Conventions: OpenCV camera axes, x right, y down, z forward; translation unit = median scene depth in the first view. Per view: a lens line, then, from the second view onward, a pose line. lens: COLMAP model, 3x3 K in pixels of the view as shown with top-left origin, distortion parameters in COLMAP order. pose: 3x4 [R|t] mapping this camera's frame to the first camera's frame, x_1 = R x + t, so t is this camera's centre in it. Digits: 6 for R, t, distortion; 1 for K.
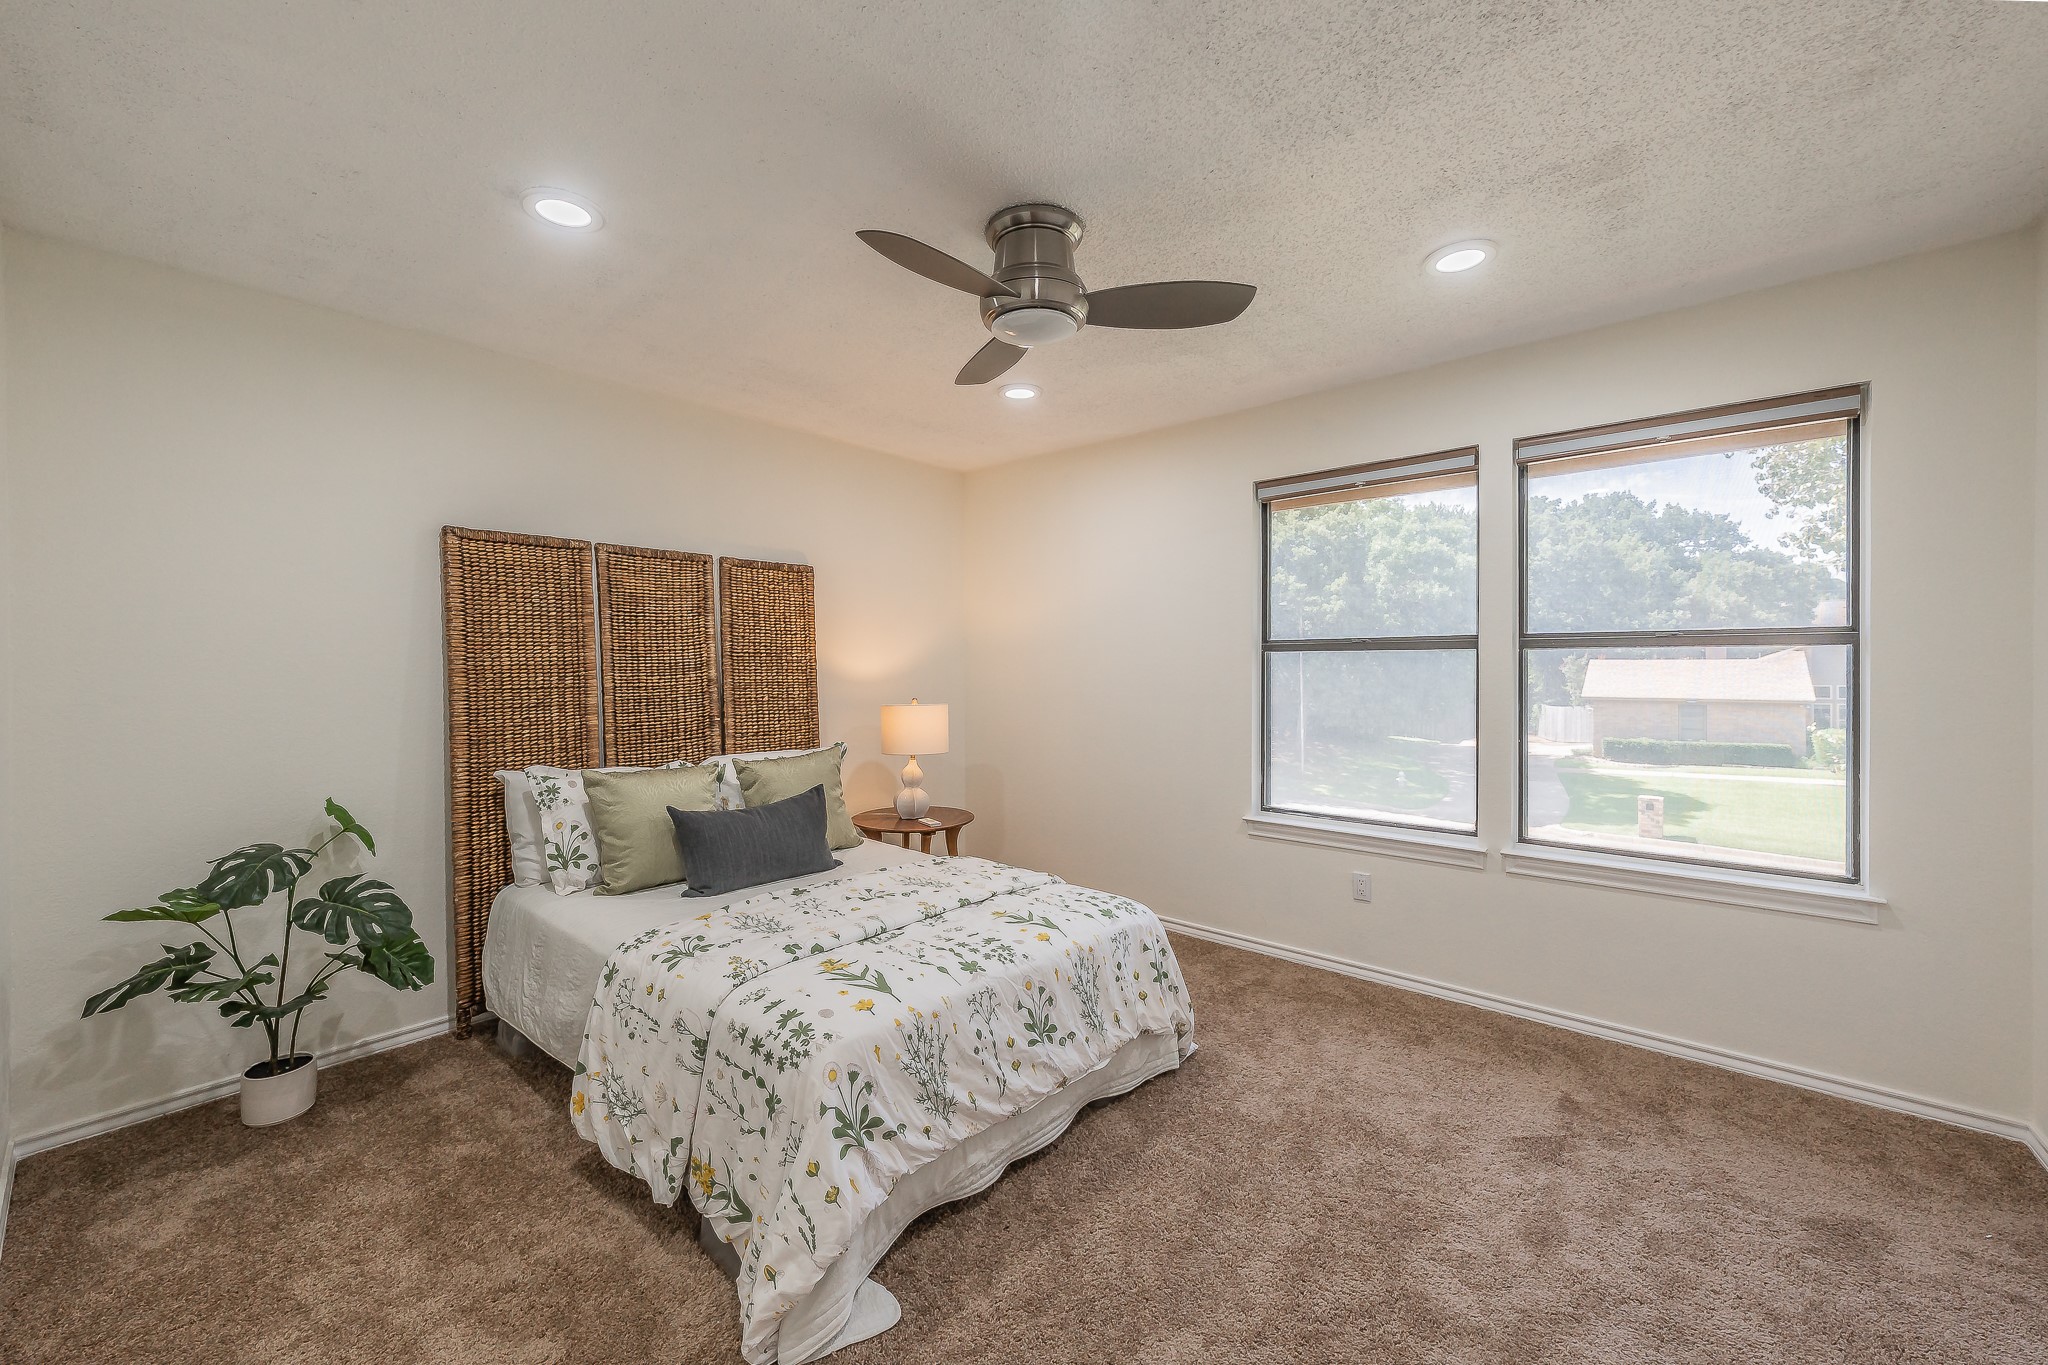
lens RADIAL K [[808.5, 0, 1017.5], [0, 808.5, 654.7], [0, 0, 1]] dist [0.000826, 0.000350]
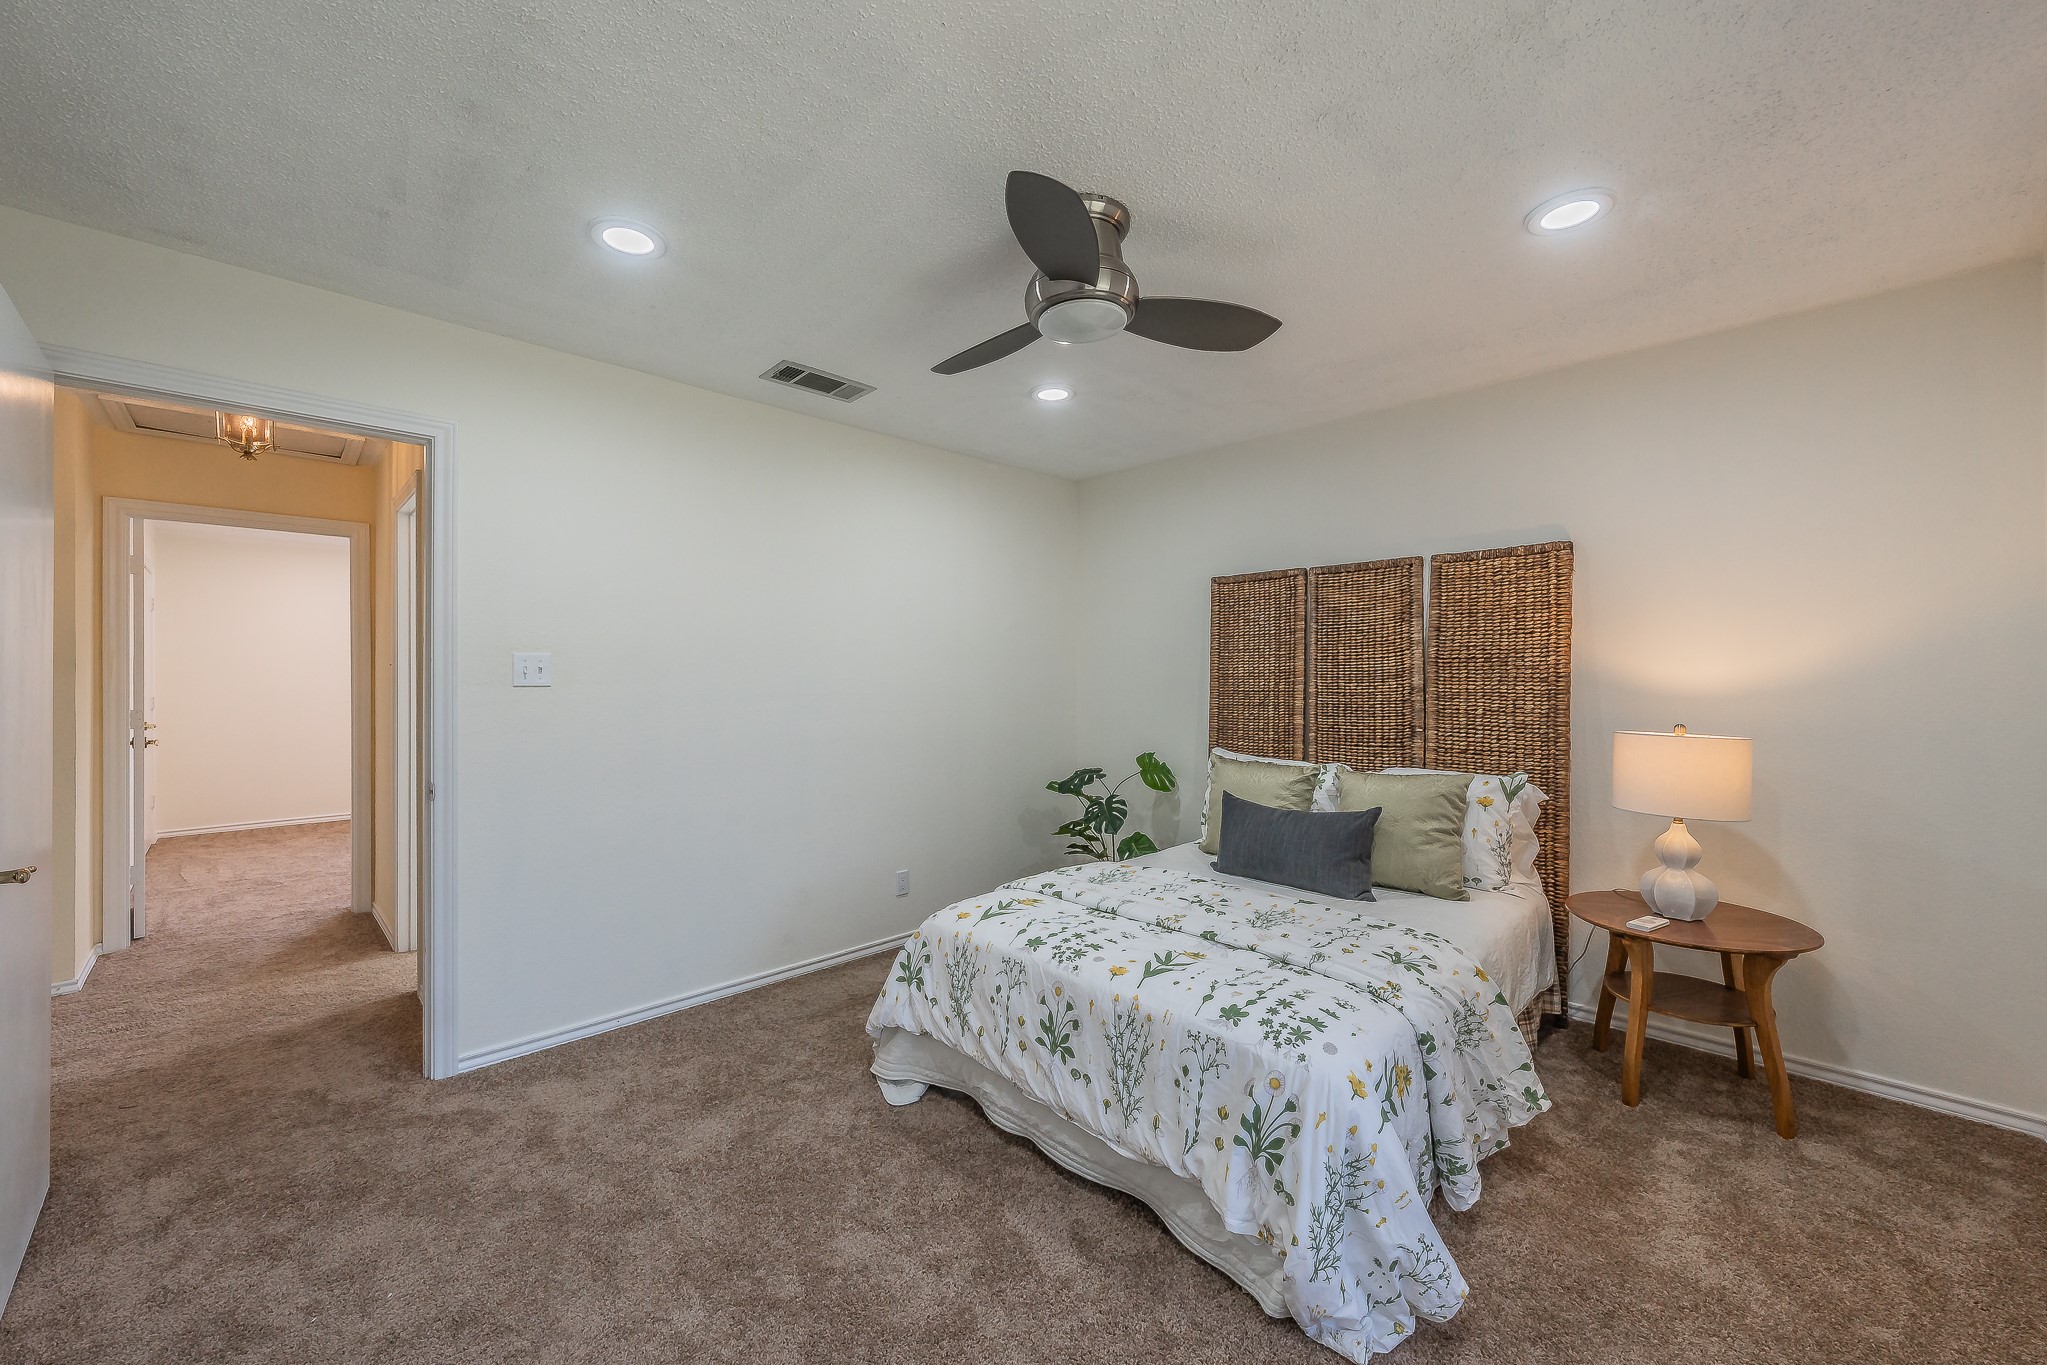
lens RADIAL K [[808.1, 0, 1017.0], [0, 808.1, 654.8], [0, 0, 1]] dist [0.000826, 0.000350]
pose [[-0.100985, -0.025797, -0.994553, 0.687352], [0.013946, 0.999529, -0.027342, 0.012848], [0.994790, -0.016631, -0.100578, 0.708592]]
